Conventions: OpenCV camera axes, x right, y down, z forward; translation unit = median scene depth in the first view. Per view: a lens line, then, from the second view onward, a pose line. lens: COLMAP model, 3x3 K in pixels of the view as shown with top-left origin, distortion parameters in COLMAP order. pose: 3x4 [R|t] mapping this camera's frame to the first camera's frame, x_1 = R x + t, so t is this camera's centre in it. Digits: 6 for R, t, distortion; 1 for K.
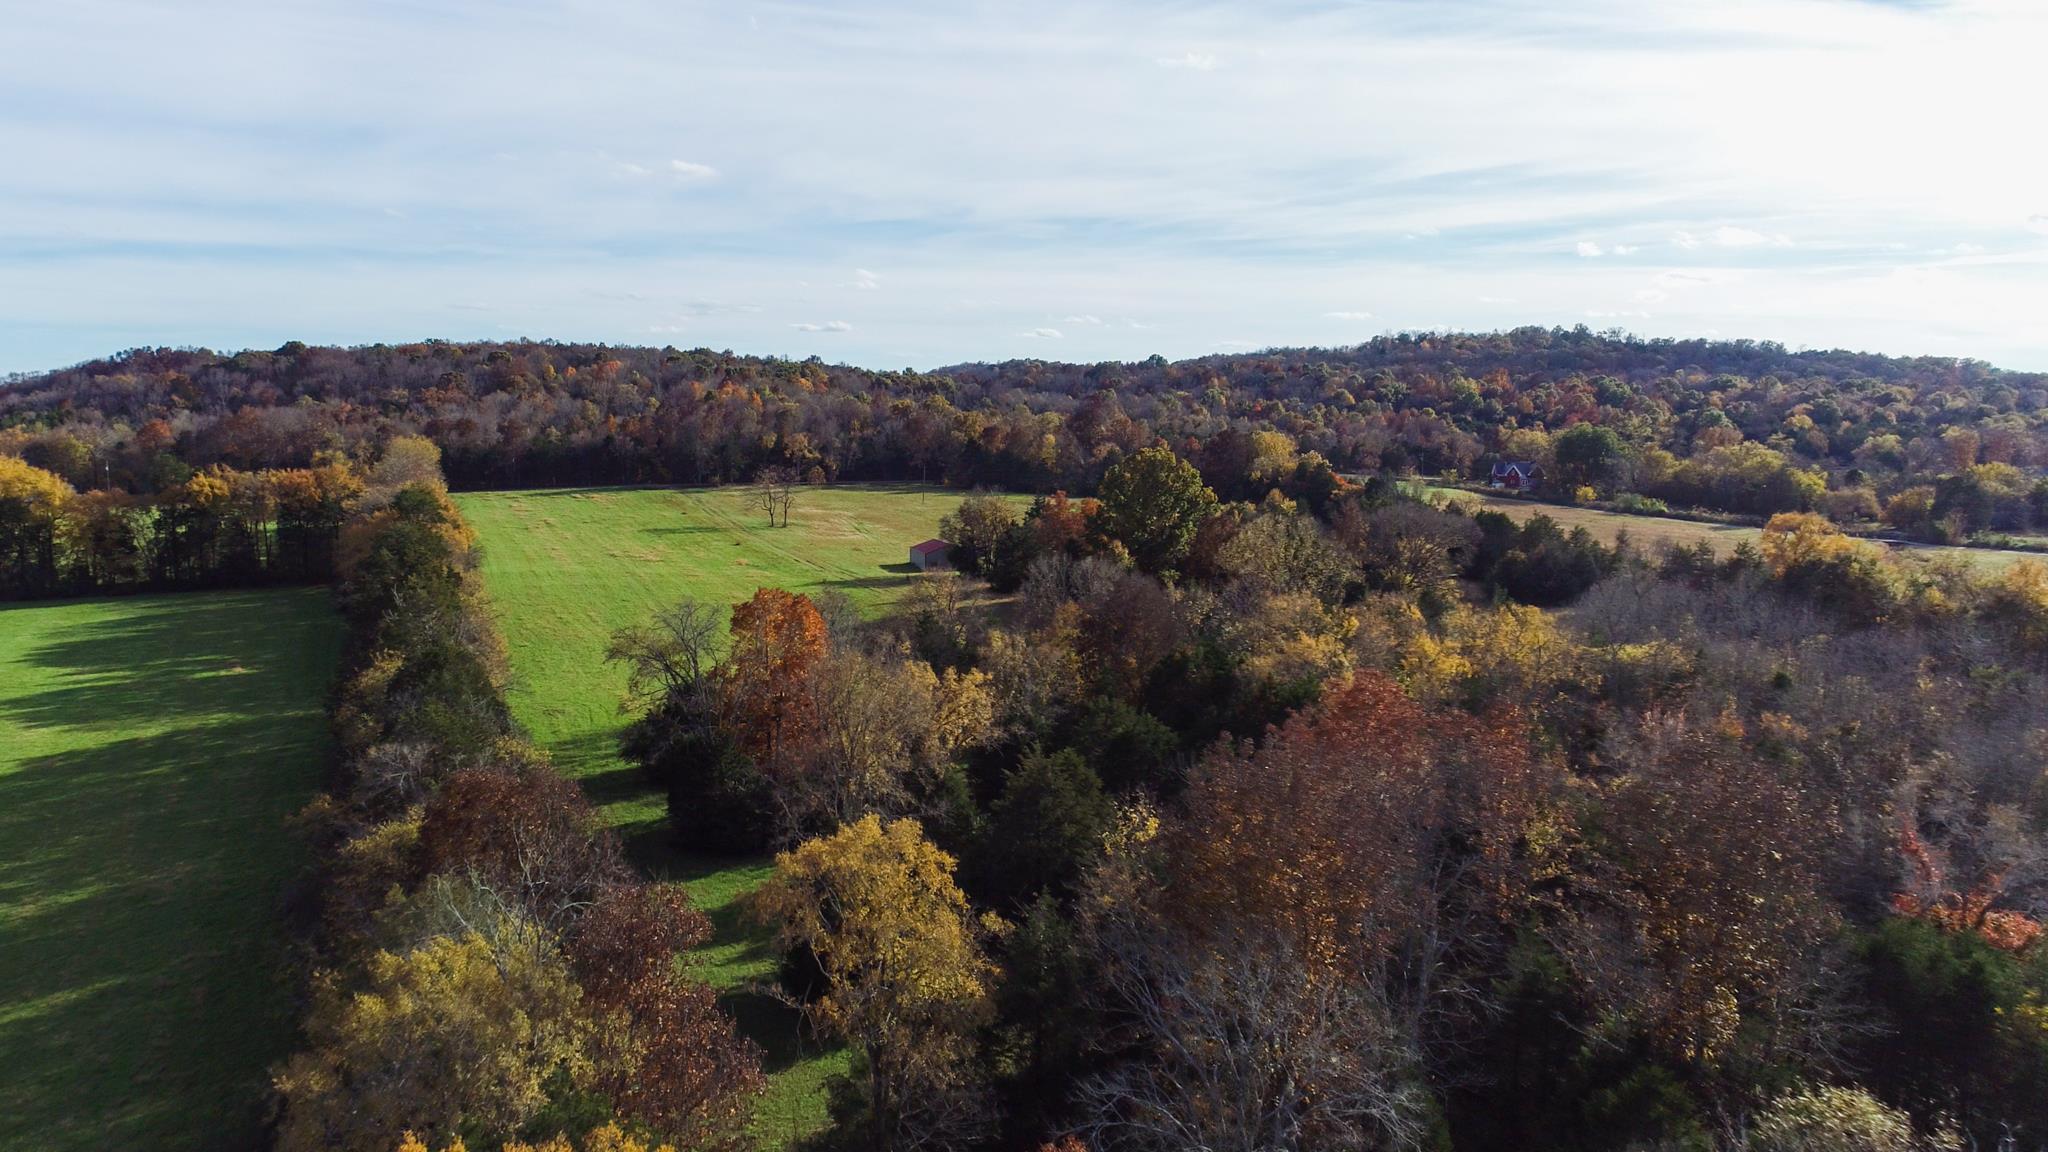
lens RADIAL K [[1442.0, 0, 959.8], [0, 1442.0, 570.7], [0, 0, 1]] dist [0.004456, -0.001165]
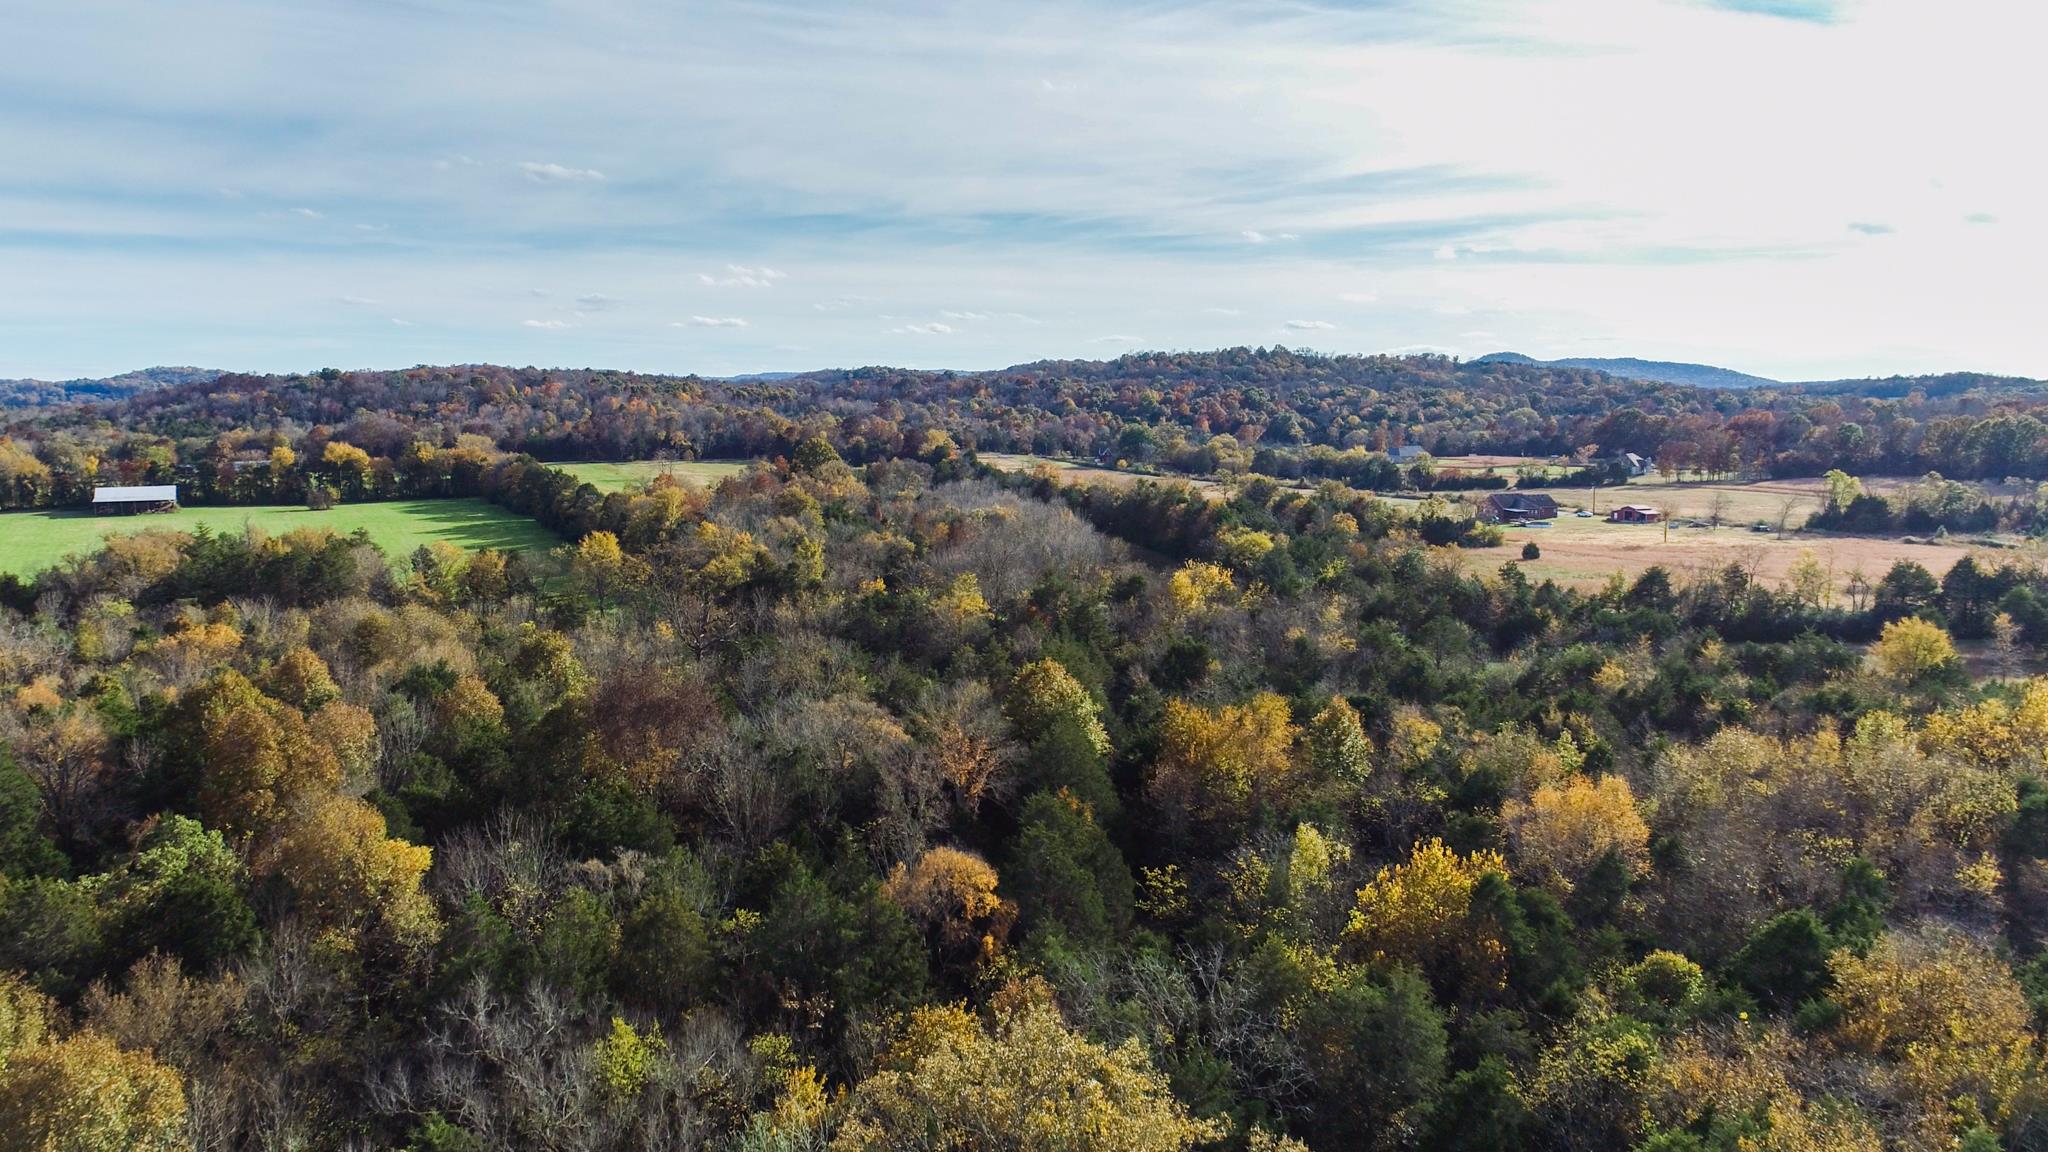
lens RADIAL K [[1442.0, 0, 959.8], [0, 1442.0, 570.7], [0, 0, 1]] dist [0.004456, -0.001165]
pose [[0.997322, -0.010811, 0.072329, 0.086806], [0.010478, 0.999933, 0.004981, 0.059630], [-0.072378, -0.004210, 0.997368, -0.666808]]
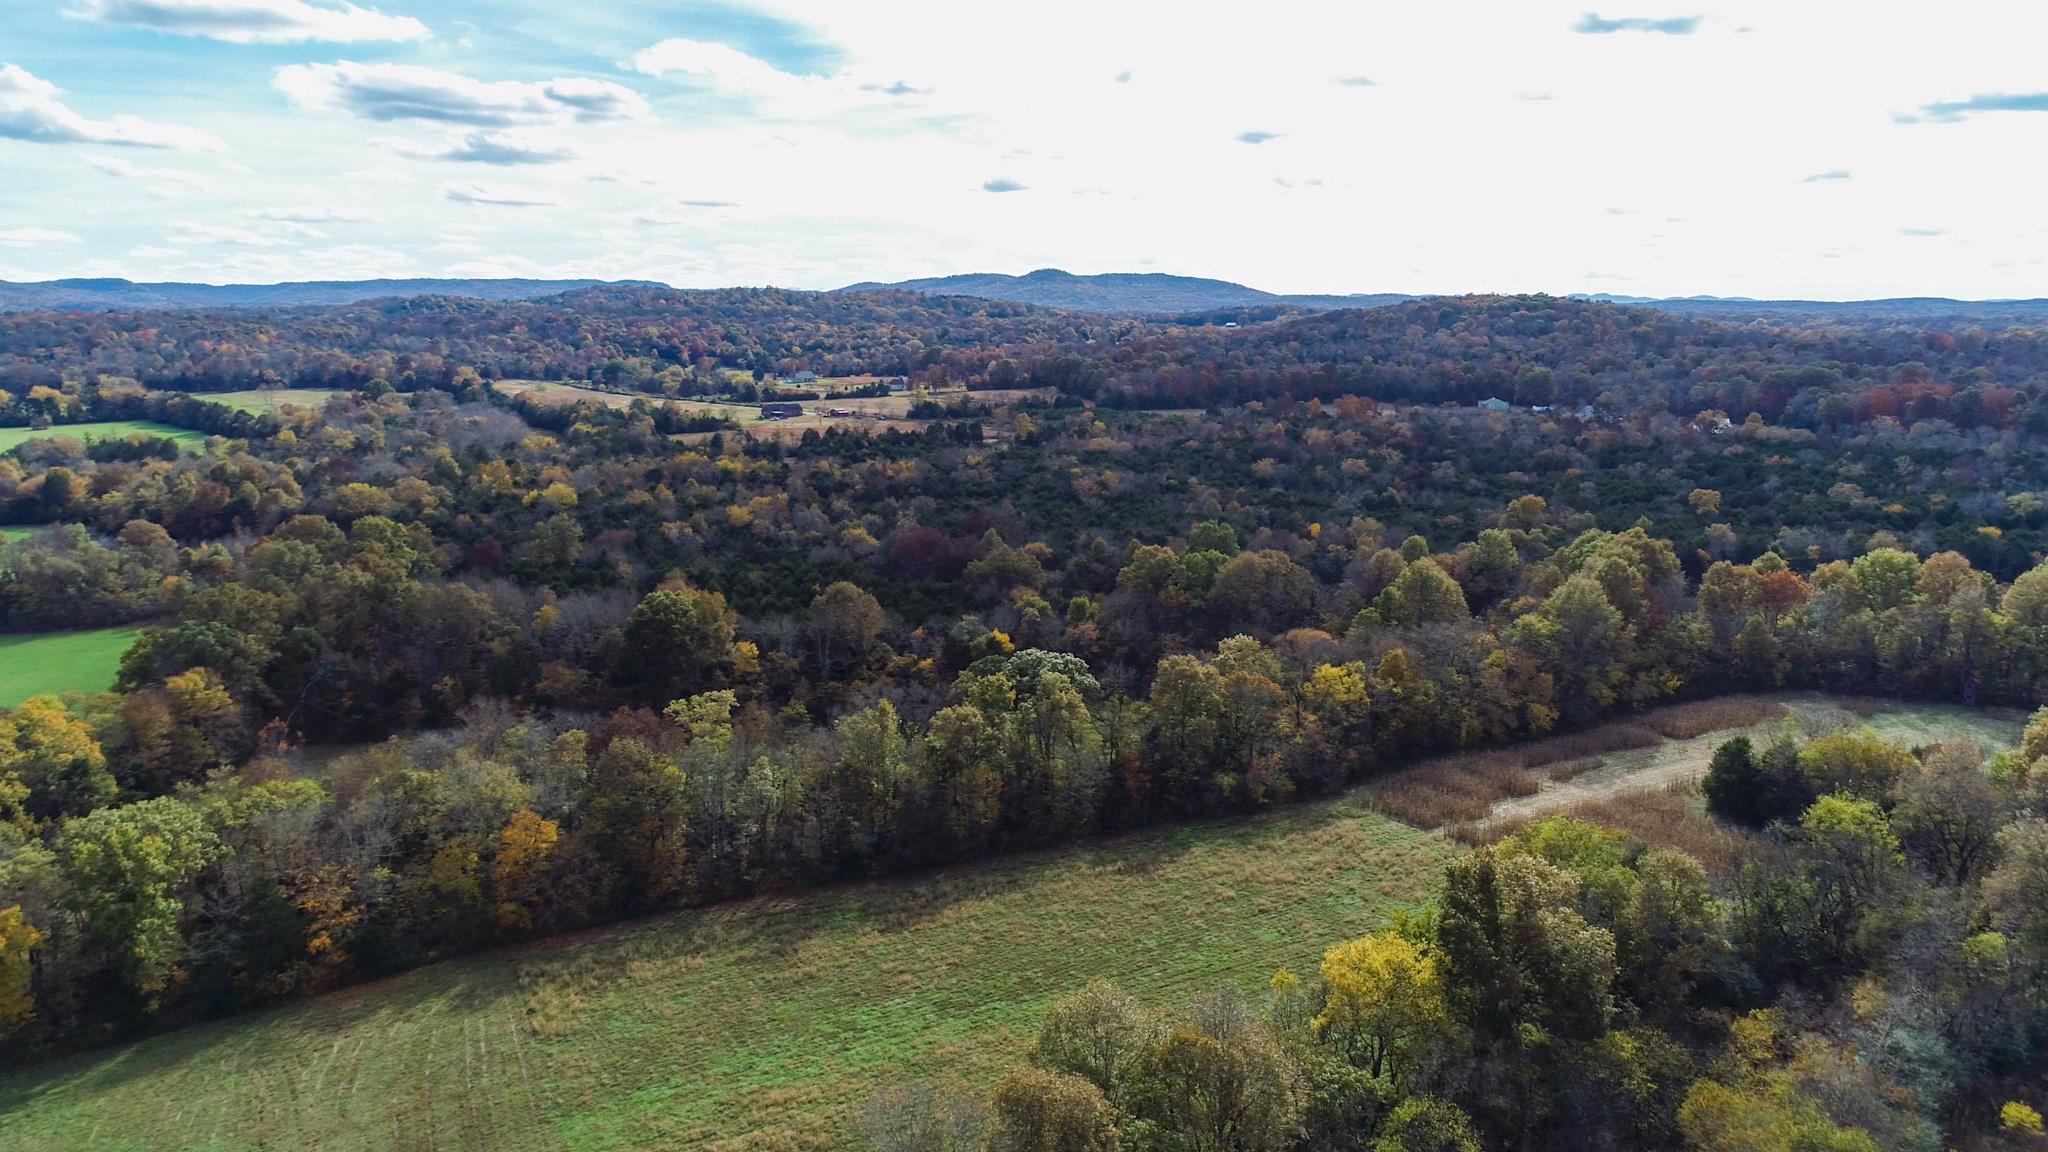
lens RADIAL K [[1458.0, 0, 1062.0], [0, 1458.0, 580.5], [0, 0, 1]] dist [0.004606, -0.000895]
pose [[0.917844, -0.076399, 0.389520, 0.113807], [0.047348, 0.995369, 0.083662, 0.102924], [-0.394108, -0.058345, 0.917210, -1.596741]]
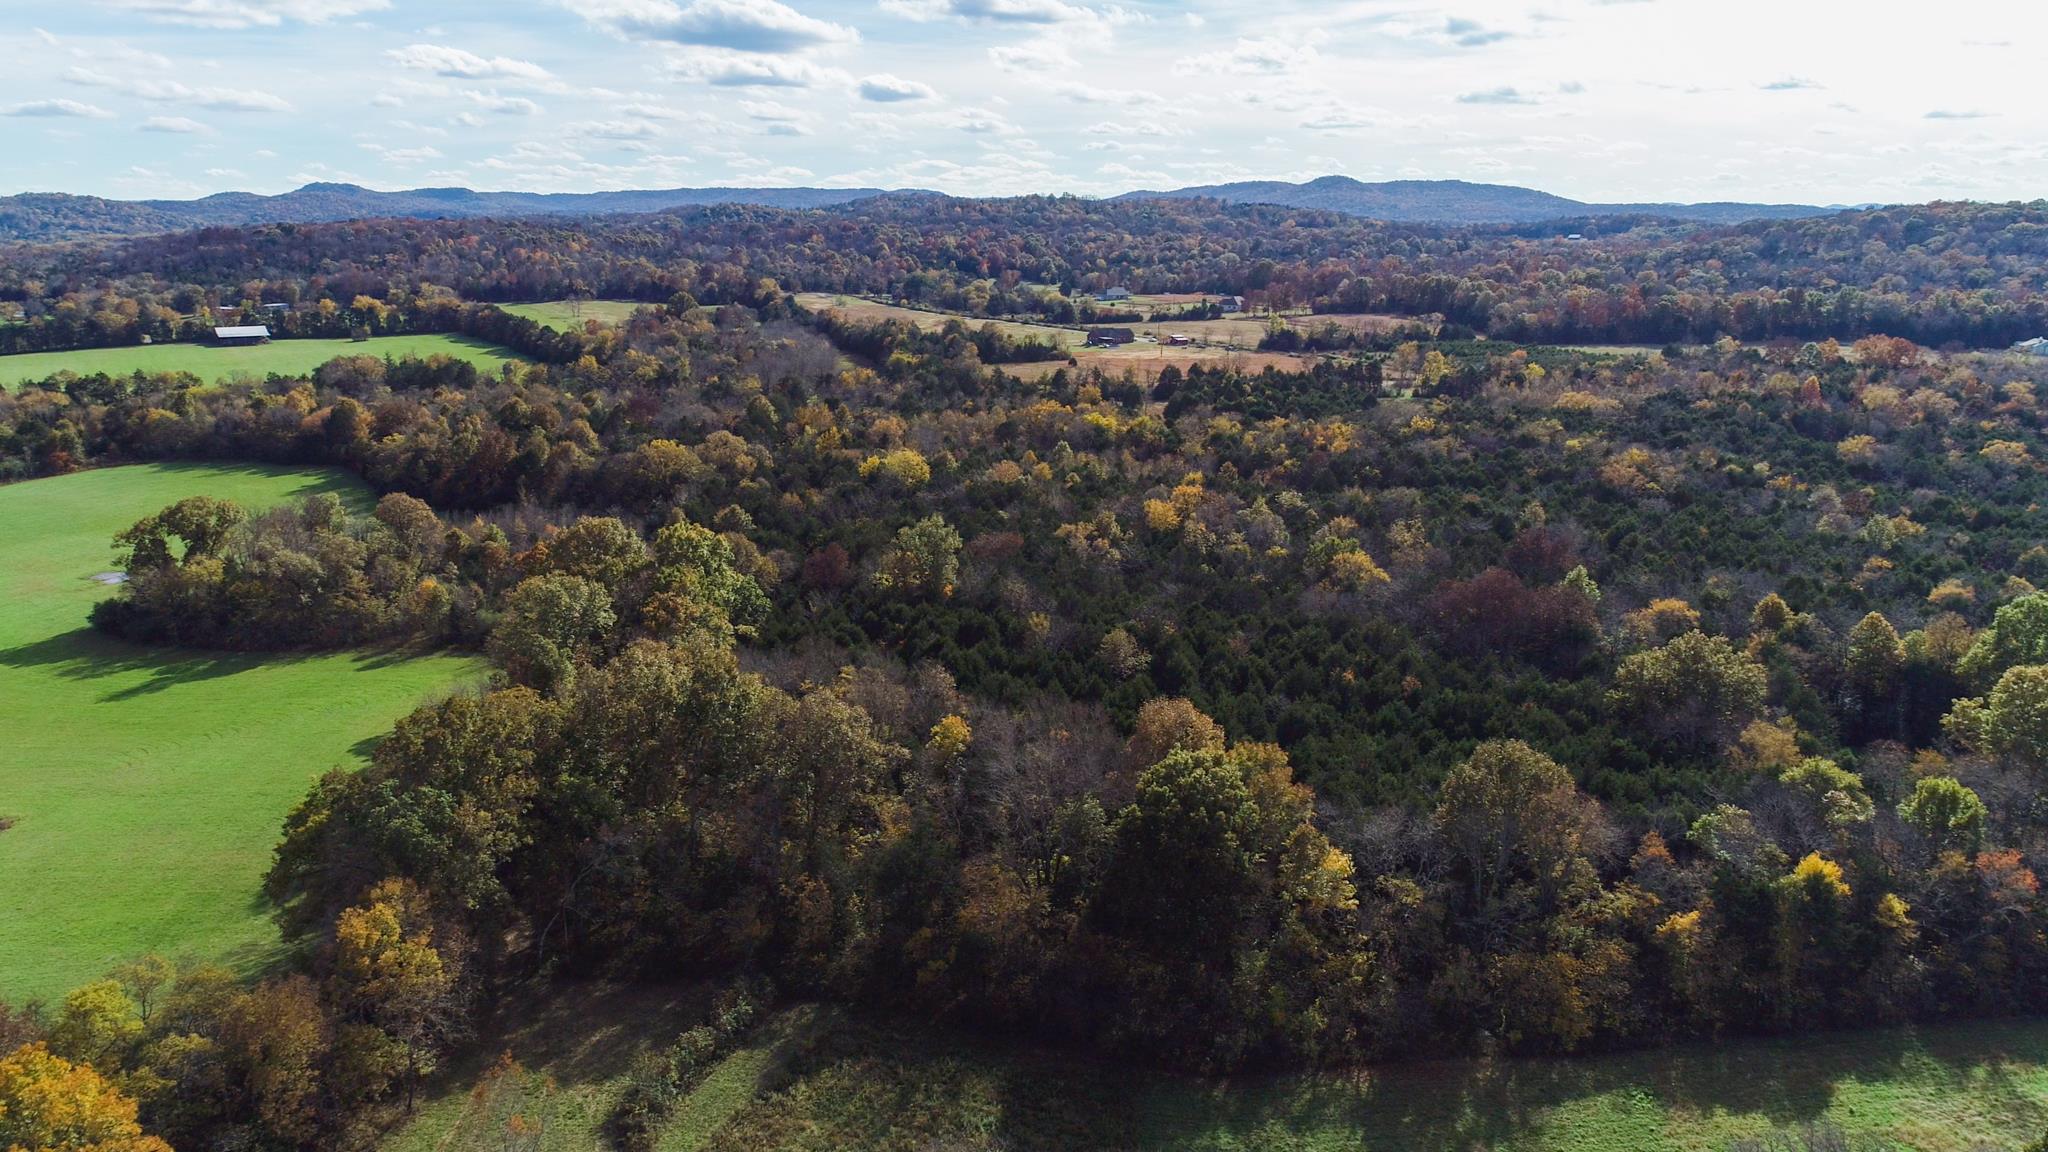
lens RADIAL K [[1442.0, 0, 959.8], [0, 1442.0, 570.7], [0, 0, 1]] dist [0.004456, -0.001165]
pose [[0.986673, -0.039323, 0.157895, 0.099720], [0.018544, 0.991212, 0.130977, 0.071333], [-0.161658, -0.126303, 0.978731, -1.306220]]
